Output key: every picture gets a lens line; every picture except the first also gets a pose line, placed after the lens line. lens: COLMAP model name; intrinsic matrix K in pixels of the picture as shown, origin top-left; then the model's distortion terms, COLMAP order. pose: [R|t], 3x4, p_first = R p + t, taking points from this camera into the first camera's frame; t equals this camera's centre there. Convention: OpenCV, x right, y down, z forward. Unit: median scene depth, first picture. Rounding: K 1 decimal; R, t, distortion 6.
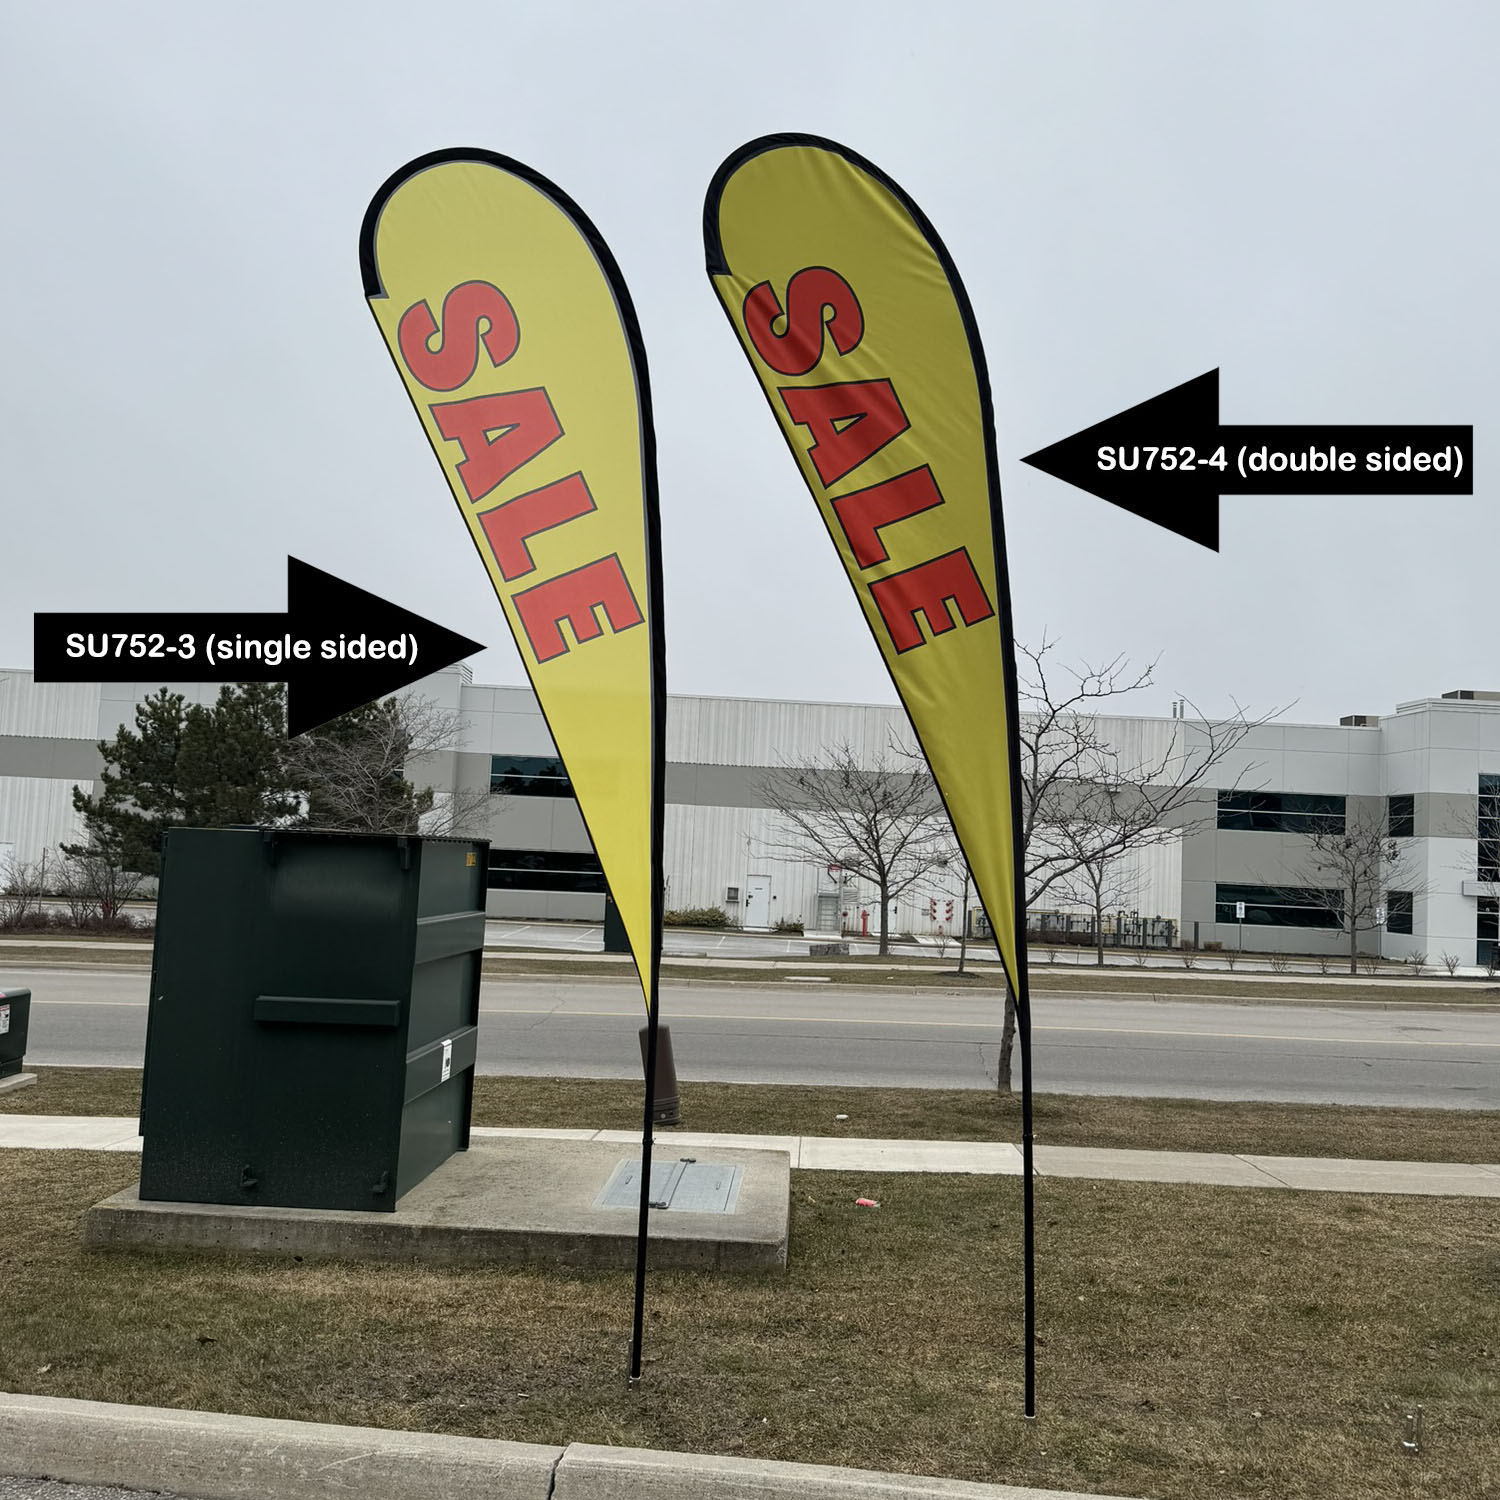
lens RADIAL K [[1406.4, 0, 744.7], [0, 1406.4, 774.1], [0, 0, 1]] dist [0.134098, -0.218722]
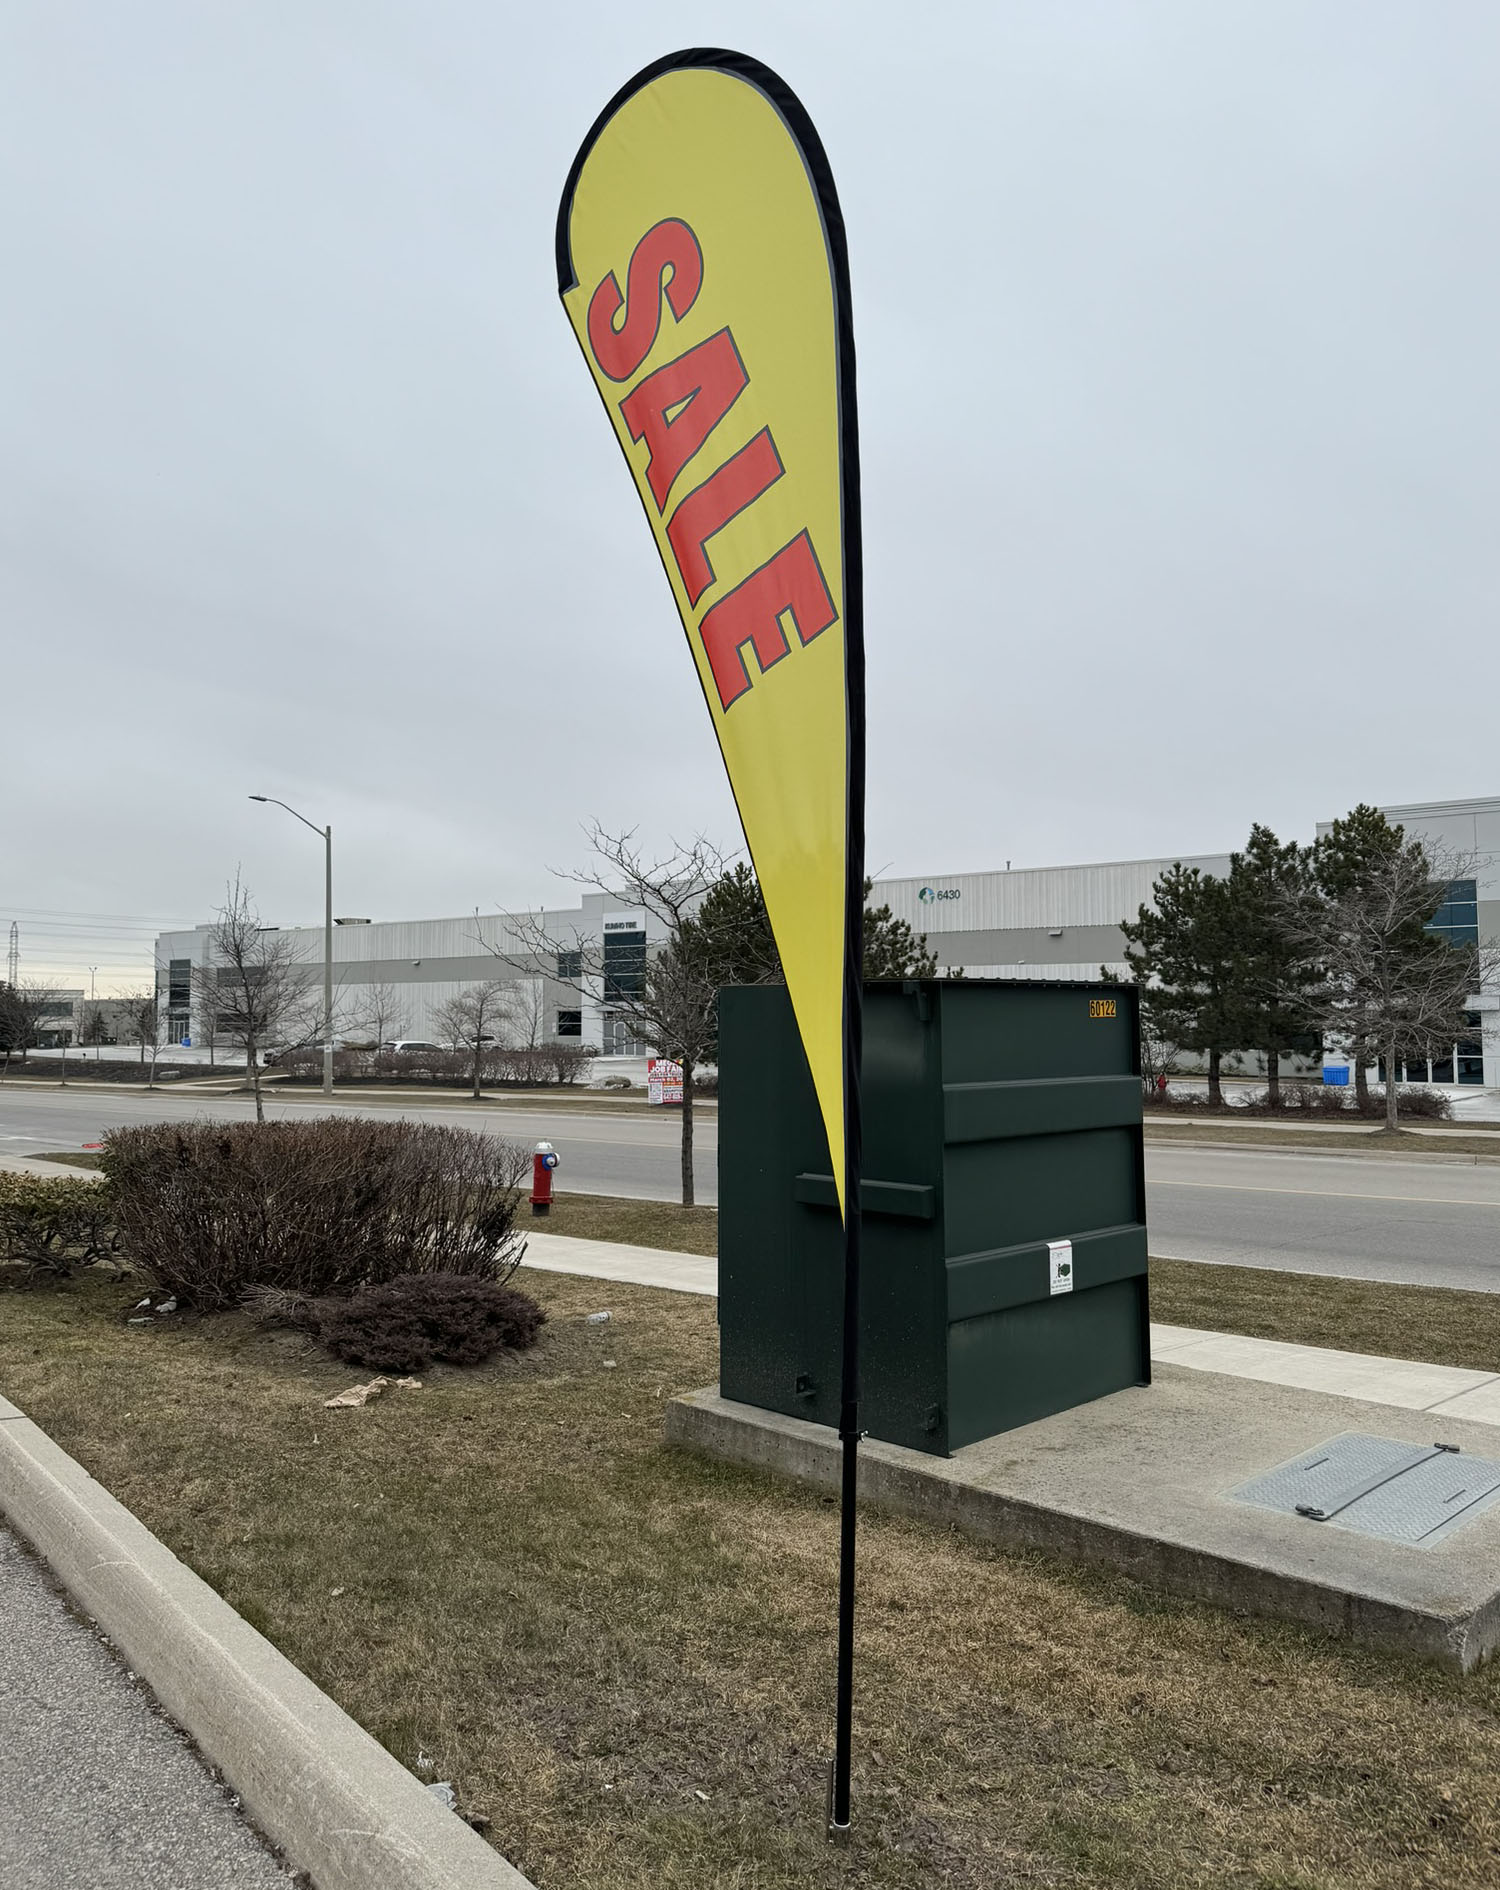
lens RADIAL K [[1426.1, 0, 760.6], [0, 1426.1, 906.7], [0, 0, 1]] dist [0.115303, -0.149384]
pose [[0.755442, -0.092791, -0.648612, 0.213417], [0.074520, 0.995666, -0.055648, 0.039046], [0.650965, -0.006296, 0.759082, 0.315872]]
